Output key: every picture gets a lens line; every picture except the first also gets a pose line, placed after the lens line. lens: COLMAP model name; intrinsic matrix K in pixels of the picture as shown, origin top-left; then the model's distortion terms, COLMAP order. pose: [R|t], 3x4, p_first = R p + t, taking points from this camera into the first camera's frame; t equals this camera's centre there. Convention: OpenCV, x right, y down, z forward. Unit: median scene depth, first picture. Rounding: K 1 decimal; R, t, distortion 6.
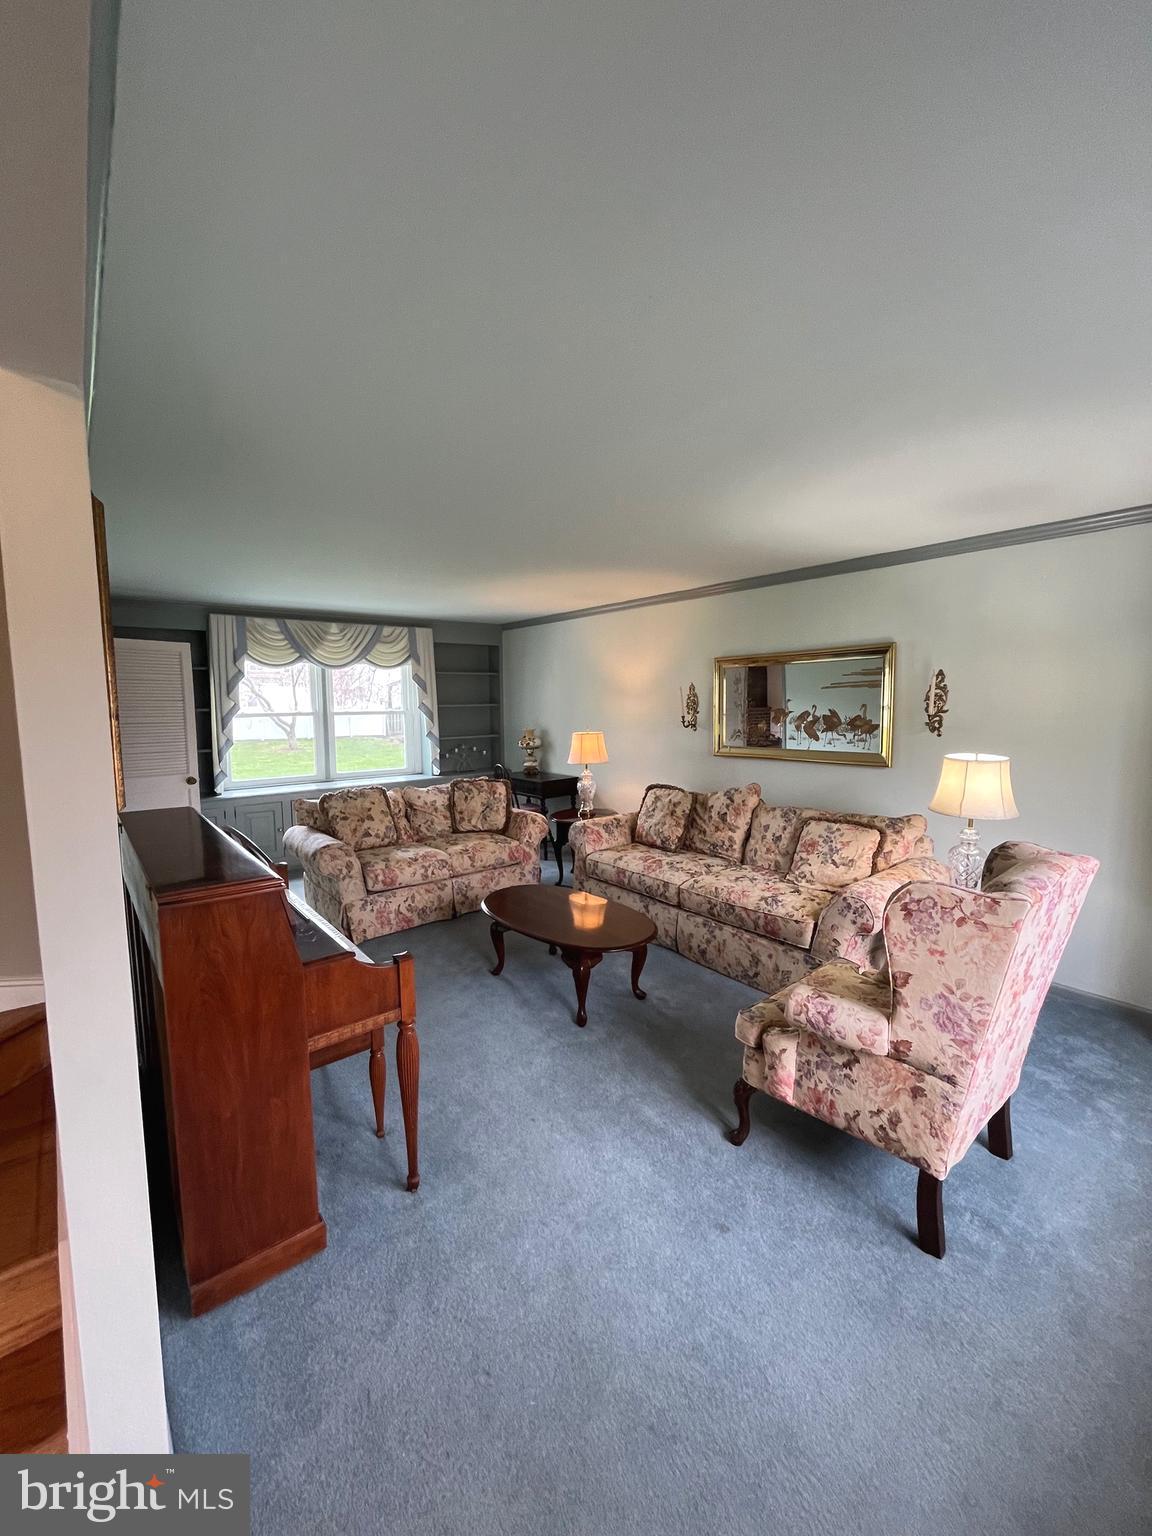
lens RADIAL K [[628.4, 0, 577.6], [0, 628.4, 762.4], [0, 0, 1]] dist [-0.003195, 0.000529]
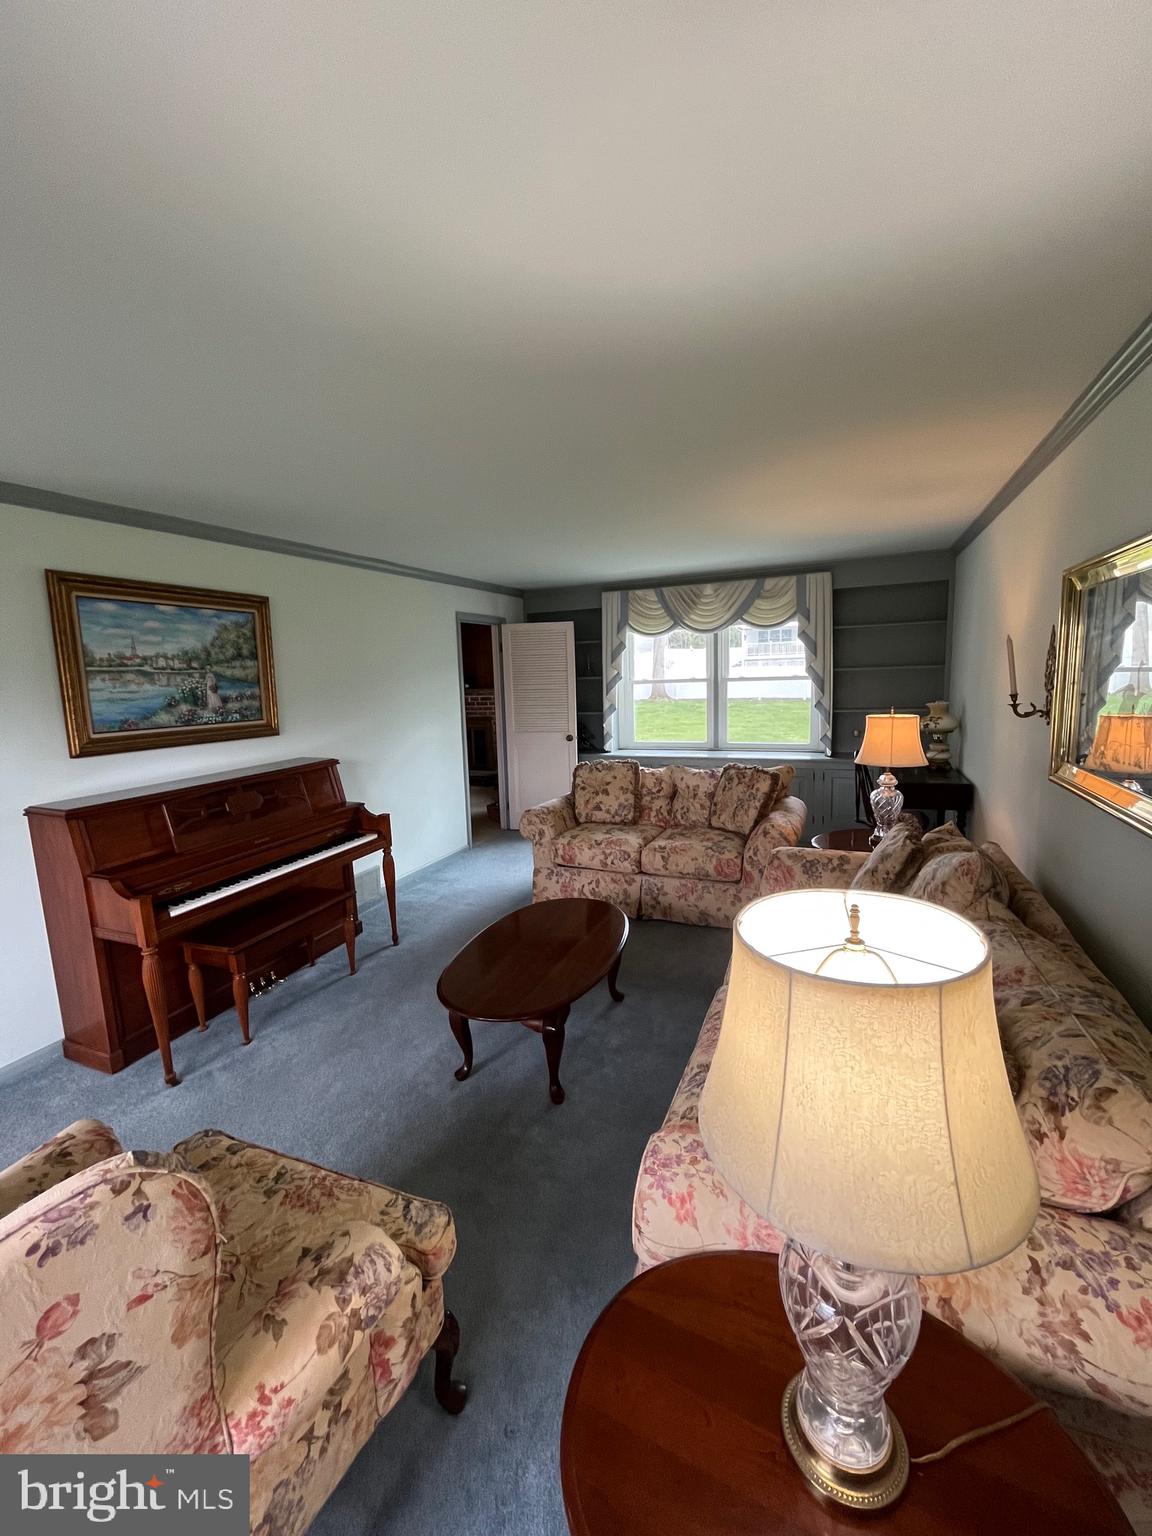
lens RADIAL K [[628.4, 0, 576.7], [0, 628.4, 765.5], [0, 0, 1]] dist [-0.003195, 0.000529]
pose [[0.465013, 0.124359, -0.876526, 0.466073], [-0.057218, 0.992237, 0.110420, -0.053982], [0.883453, -0.001194, 0.468518, 0.468164]]
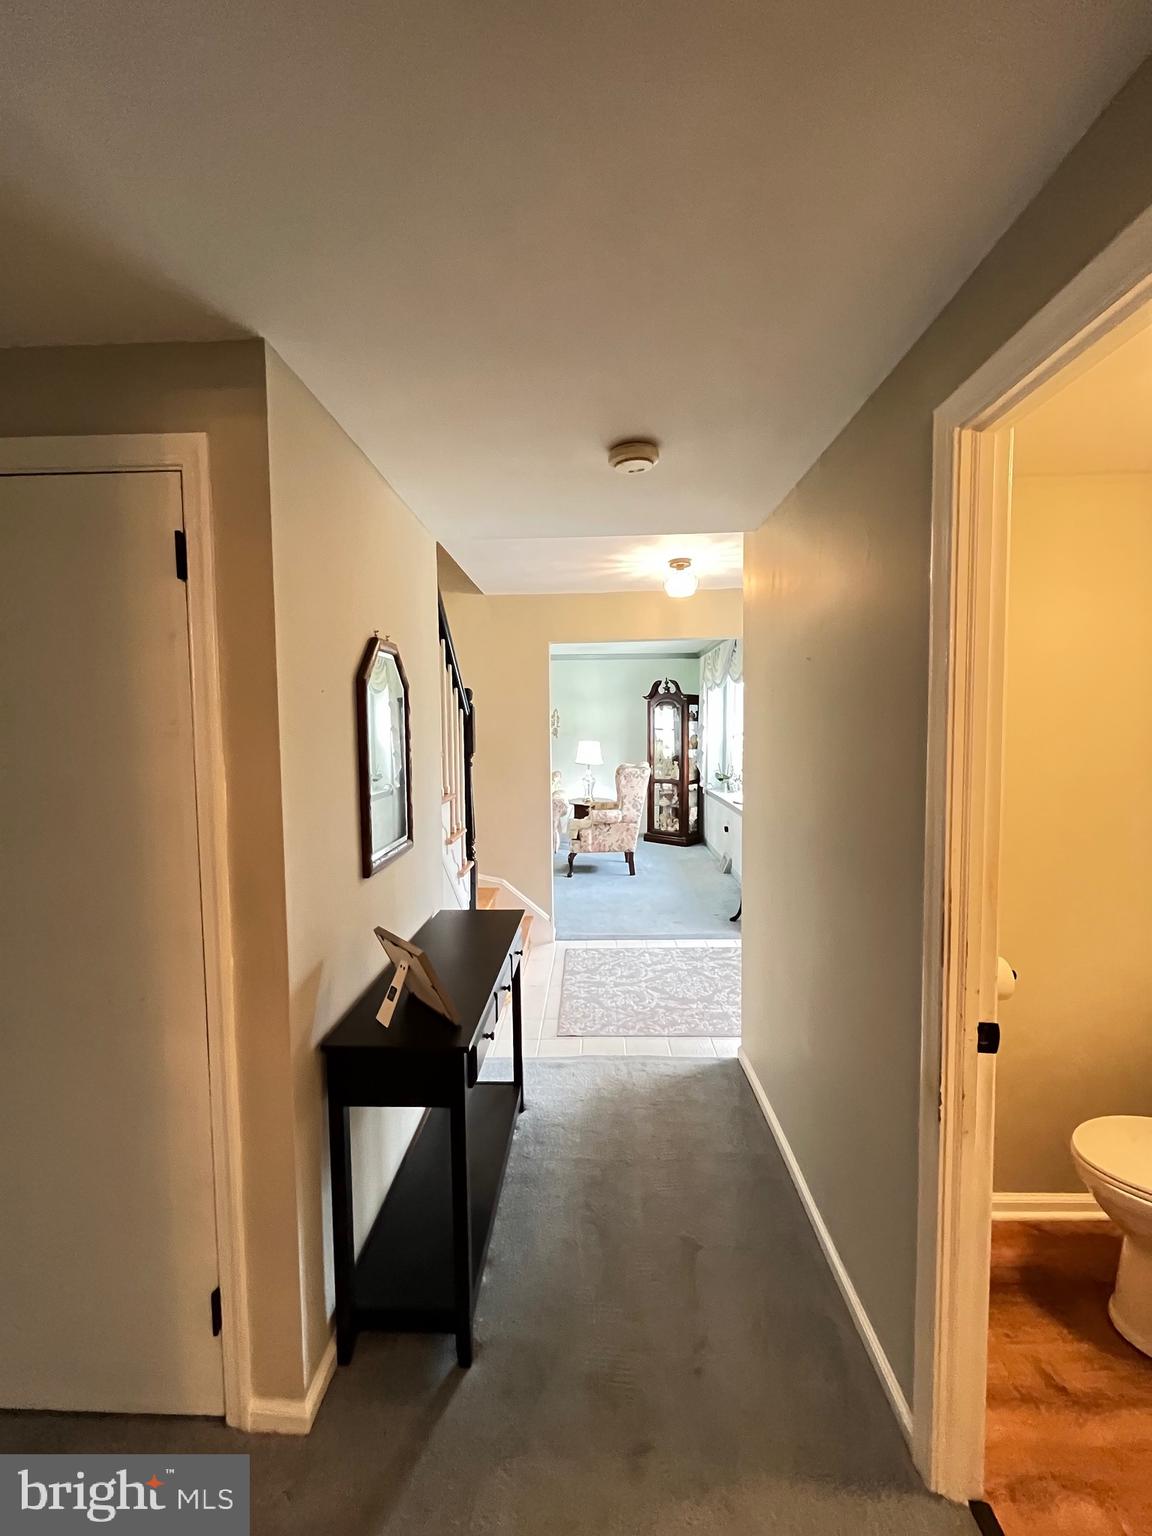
lens RADIAL K [[628.4, 0, 576.1], [0, 628.4, 762.1], [0, 0, 1]] dist [-0.003195, 0.000529]
pose [[0.658210, -0.035909, 0.751977, -1.482713], [0.072863, 0.997211, -0.016159, 0.117033], [-0.749300, 0.065427, 0.658991, -0.736562]]
